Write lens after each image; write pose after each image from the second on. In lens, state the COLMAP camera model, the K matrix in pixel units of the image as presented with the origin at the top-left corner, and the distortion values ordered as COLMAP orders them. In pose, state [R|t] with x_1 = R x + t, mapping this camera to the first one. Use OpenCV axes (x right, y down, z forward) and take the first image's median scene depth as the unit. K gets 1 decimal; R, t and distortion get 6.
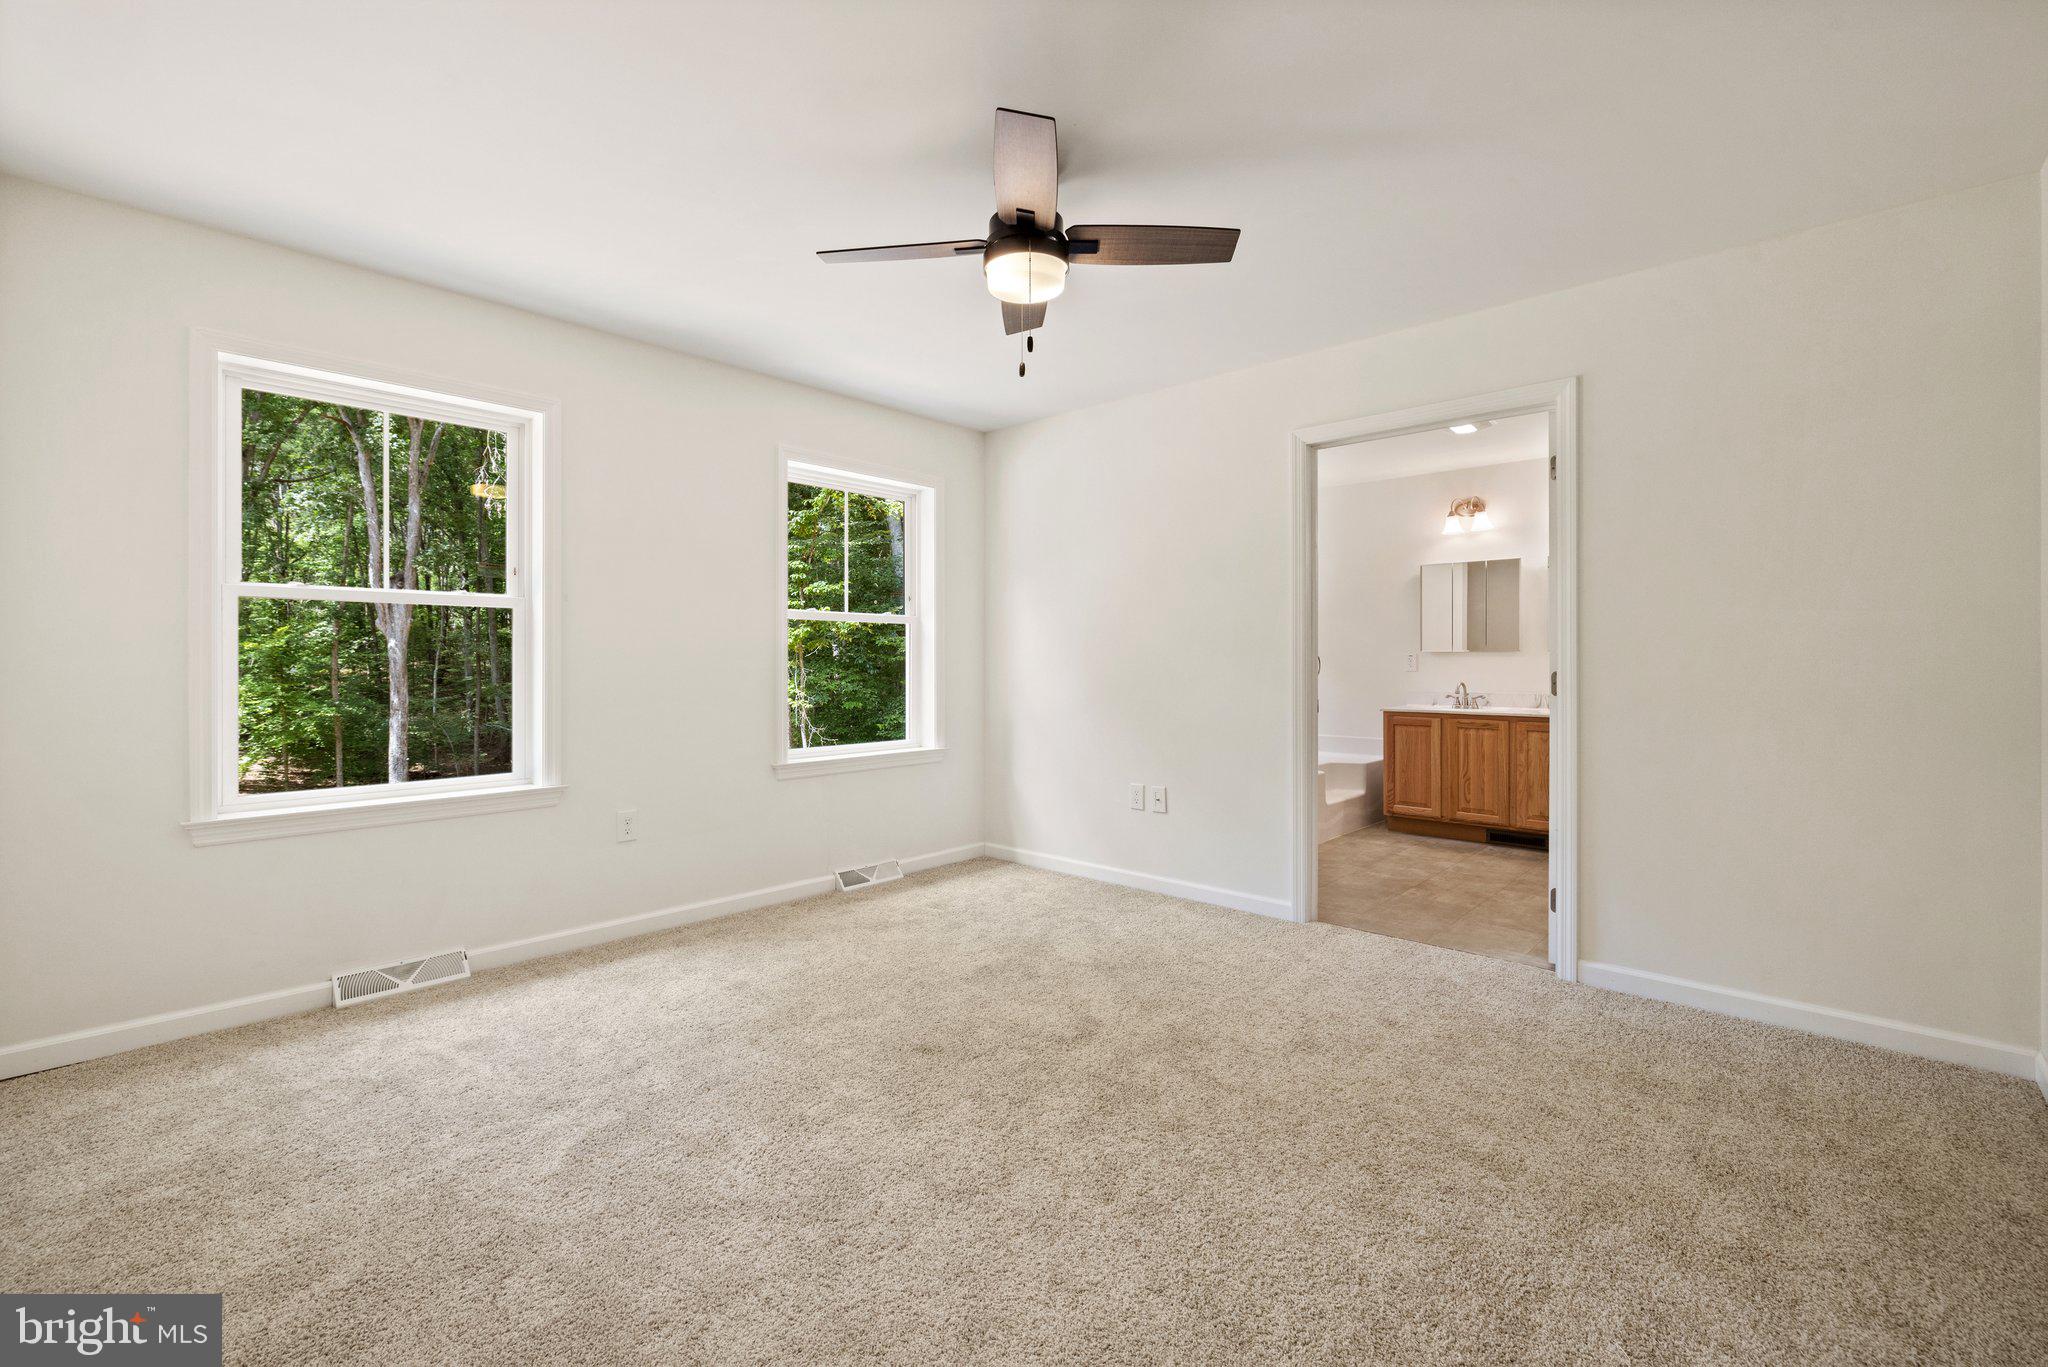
lens RADIAL K [[887.6, 0, 1026.7], [0, 887.6, 652.3], [0, 0, 1]] dist [0.000554, 0.000167]
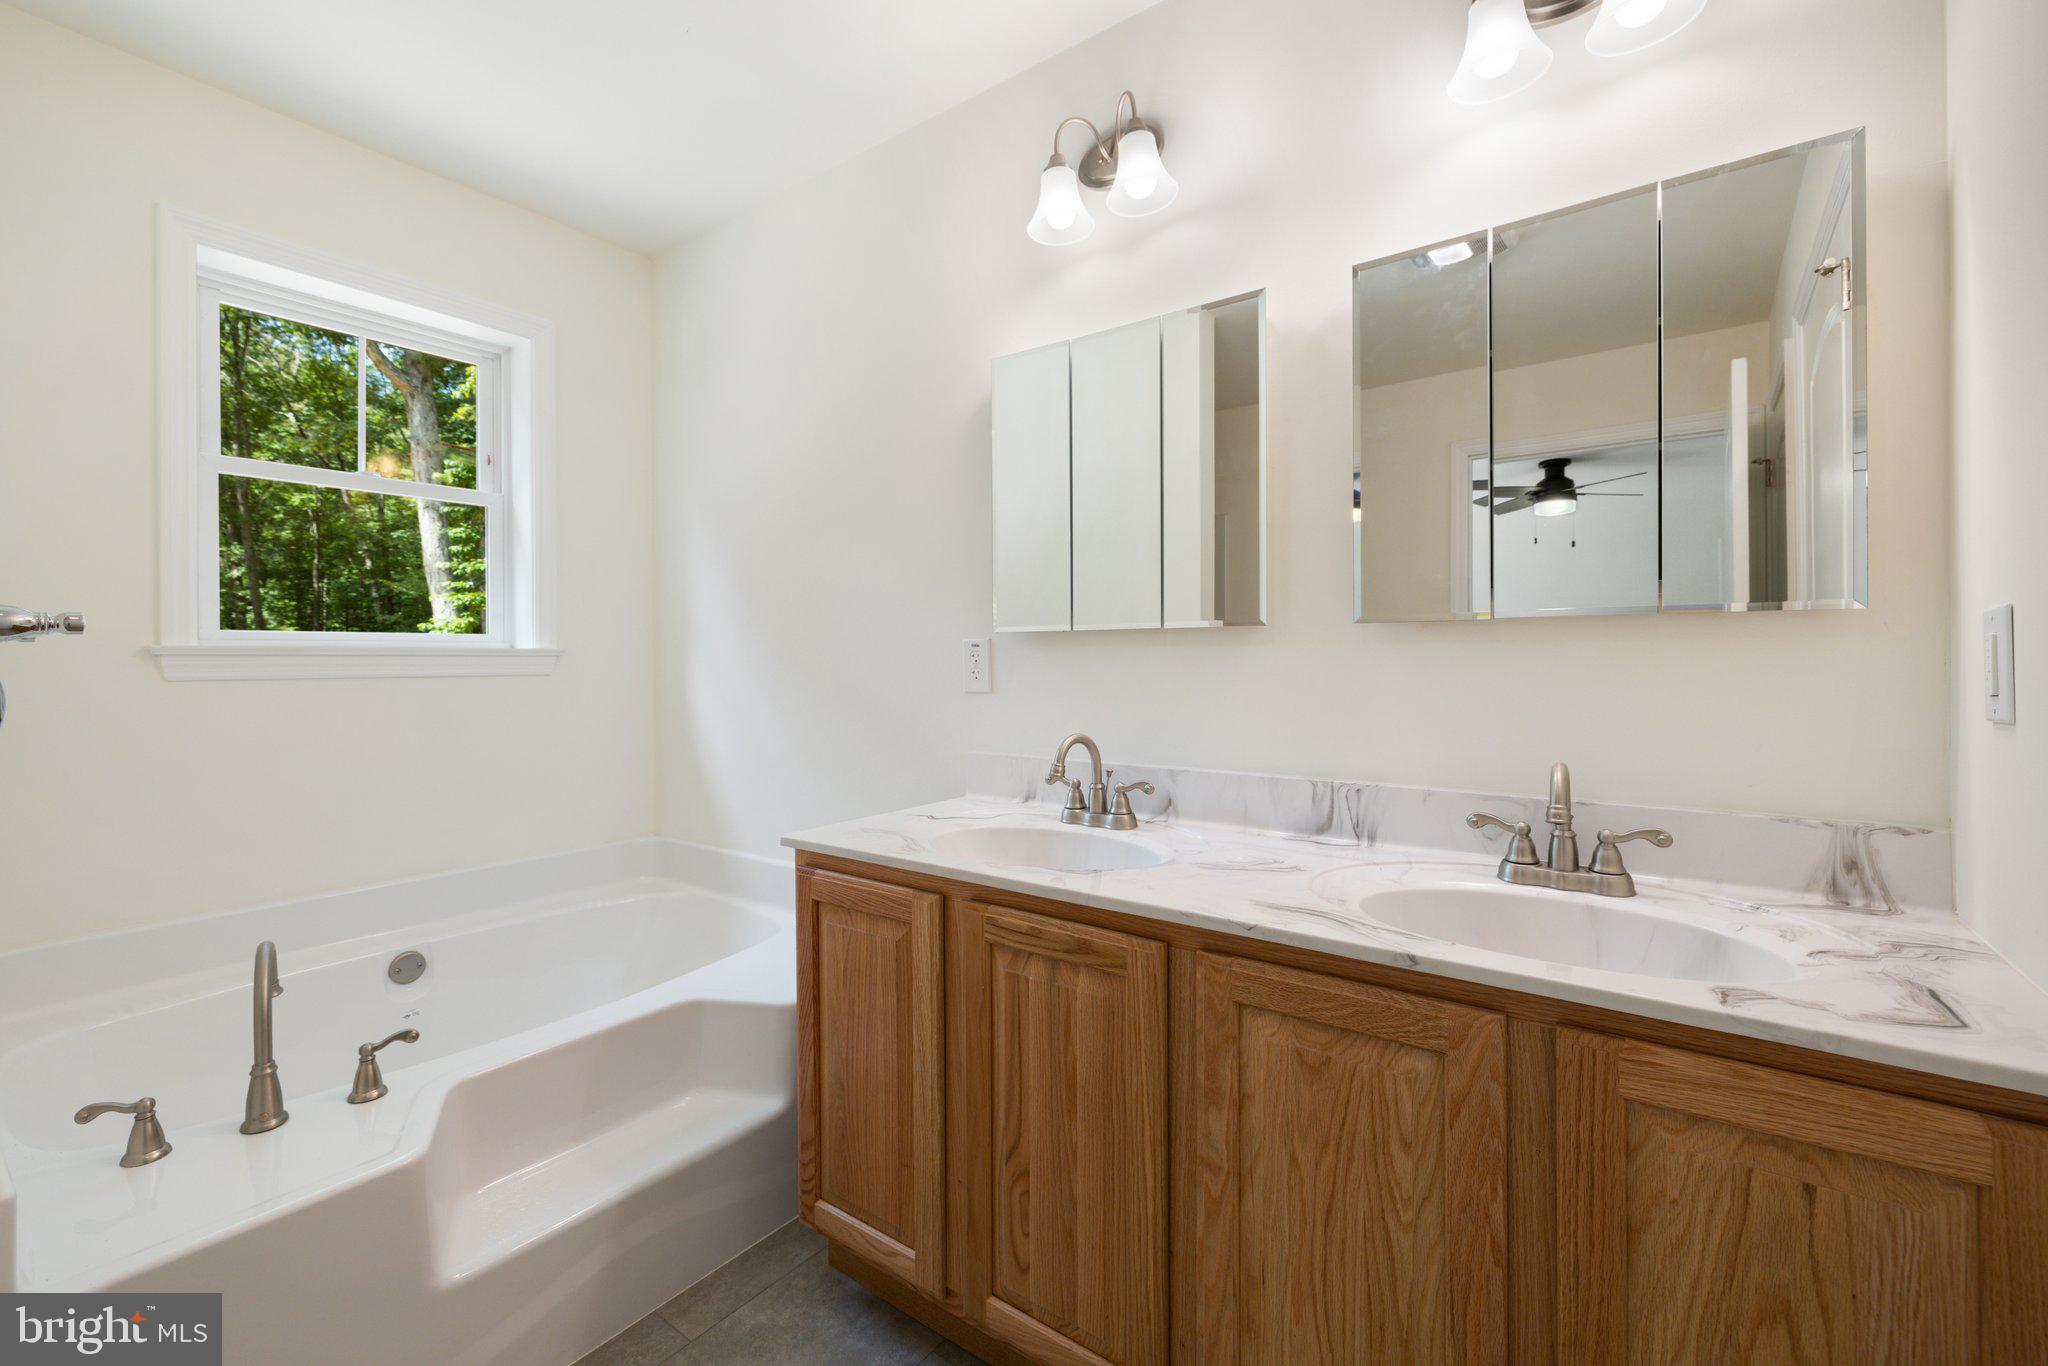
lens RADIAL K [[859.7, 0, 1029.1], [0, 859.7, 645.8], [0, 0, 1]] dist [-0.004454, 0.000256]
pose [[0.993664, -0.007133, 0.112167, 0.464320], [0.006807, 0.999971, 0.003287, 0.006308], [-0.112187, -0.002503, 0.993684, 0.761574]]
